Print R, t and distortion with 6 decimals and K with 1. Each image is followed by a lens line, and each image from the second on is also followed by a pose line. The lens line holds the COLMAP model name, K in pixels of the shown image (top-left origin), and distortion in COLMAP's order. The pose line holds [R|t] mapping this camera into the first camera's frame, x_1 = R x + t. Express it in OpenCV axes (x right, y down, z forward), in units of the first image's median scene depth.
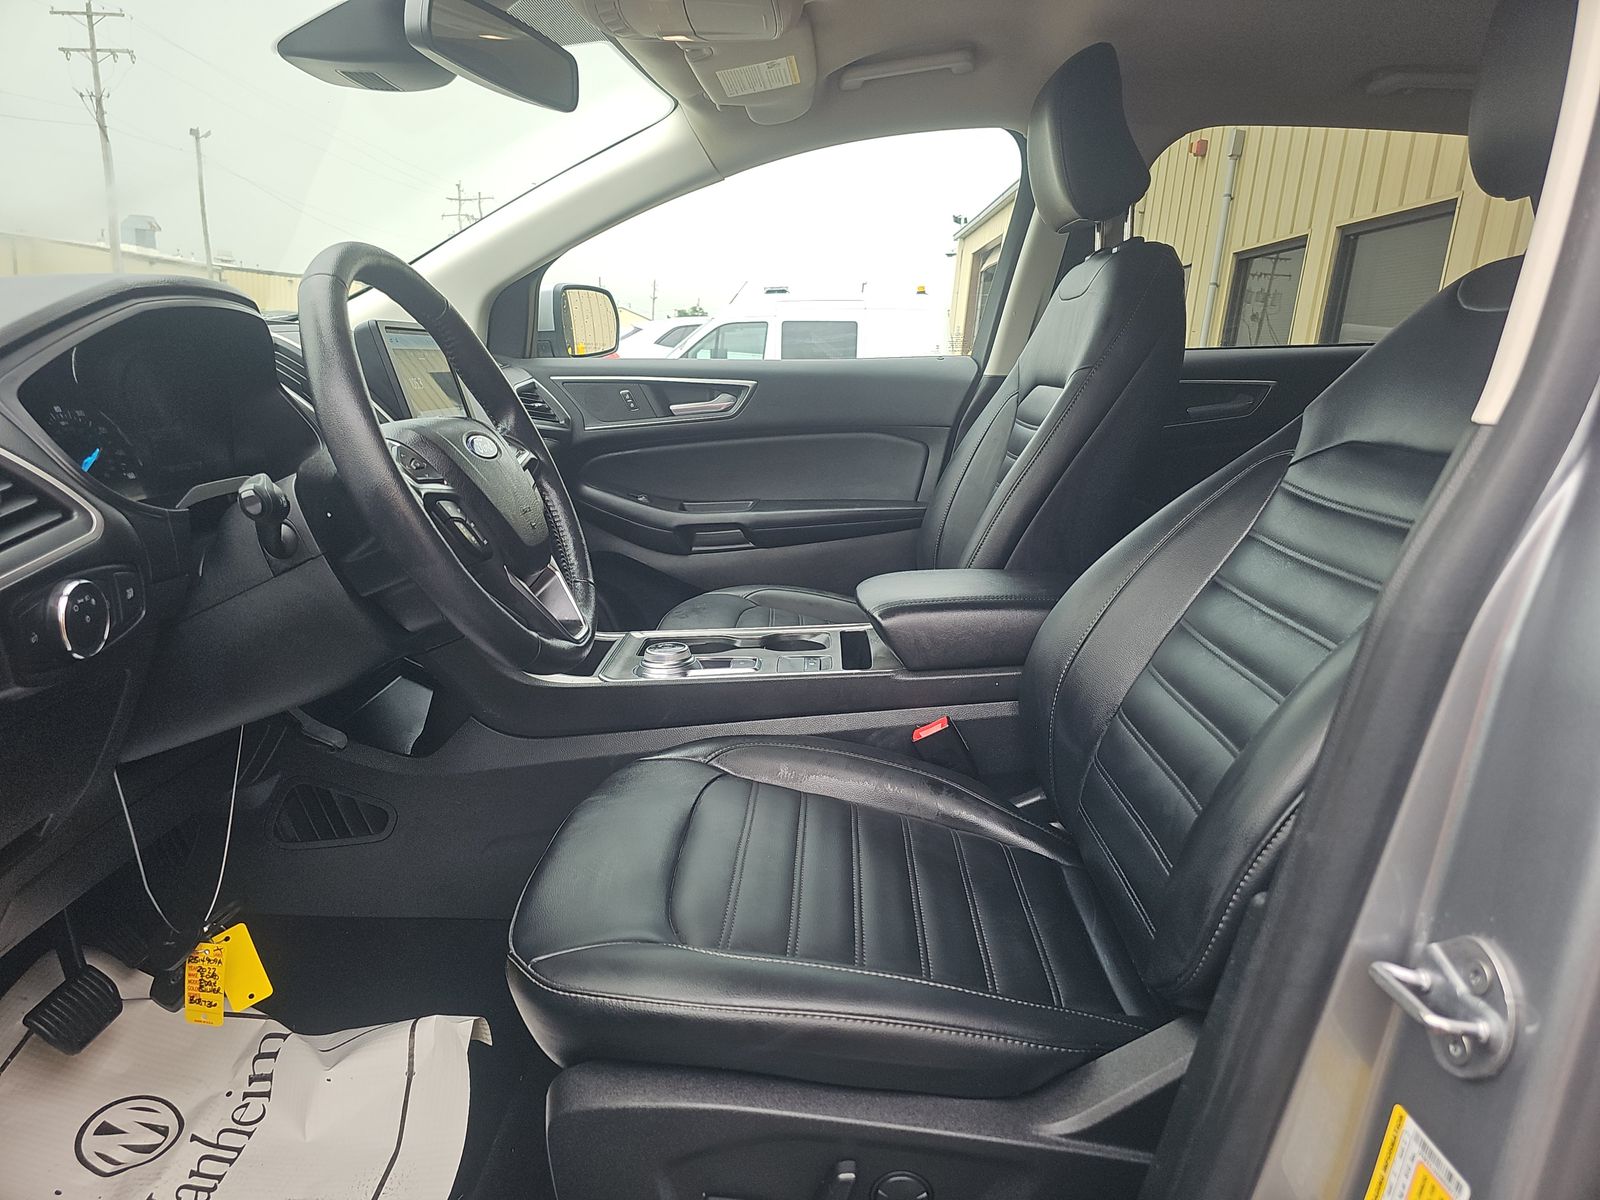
lens RADIAL K [[1077.7, 0, 797.2], [0, 1077.7, 597.2], [0, 0, 1]] dist [0.069602, -0.071614]
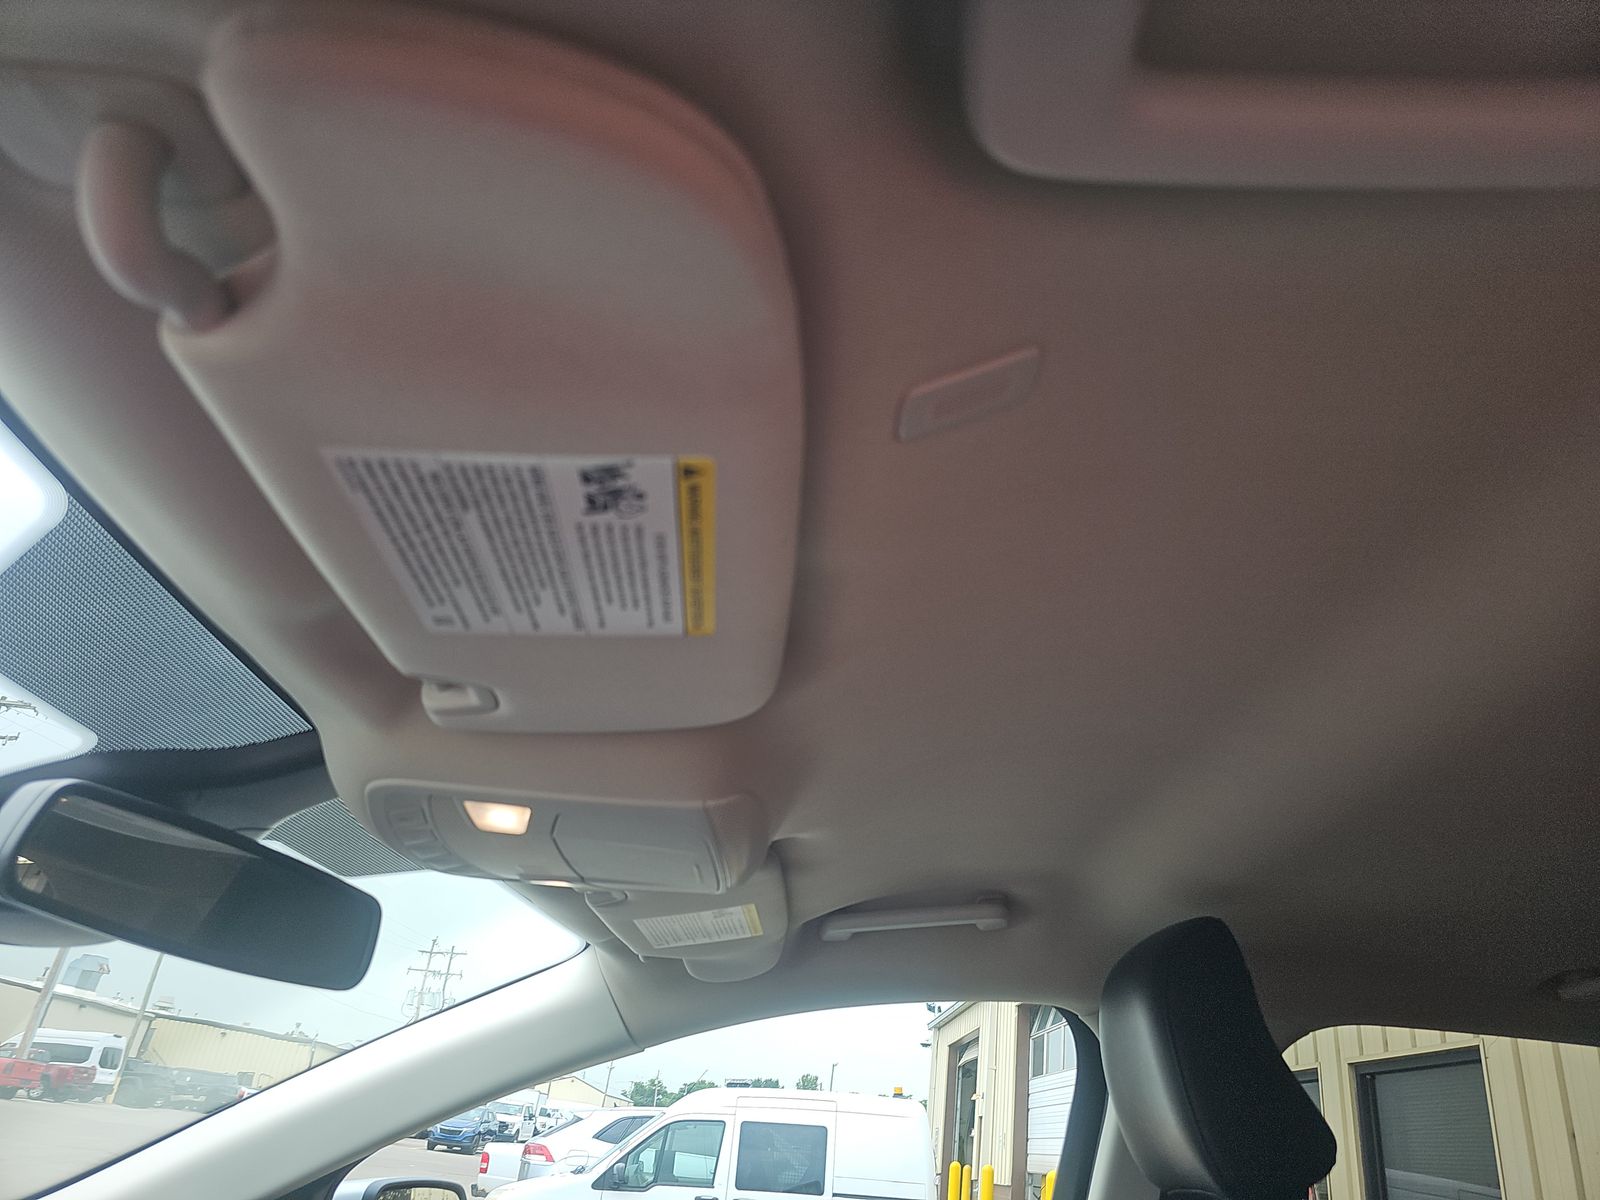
lens RADIAL K [[1077.7, 0, 797.2], [0, 1077.7, 597.2], [0, 0, 1]] dist [0.069602, -0.071614]
pose [[0.997760, 0.066868, 0.001787, 0.008038], [-0.050666, 0.772900, -0.632502, -0.184497], [-0.043676, 0.630995, 0.774557, 0.303337]]
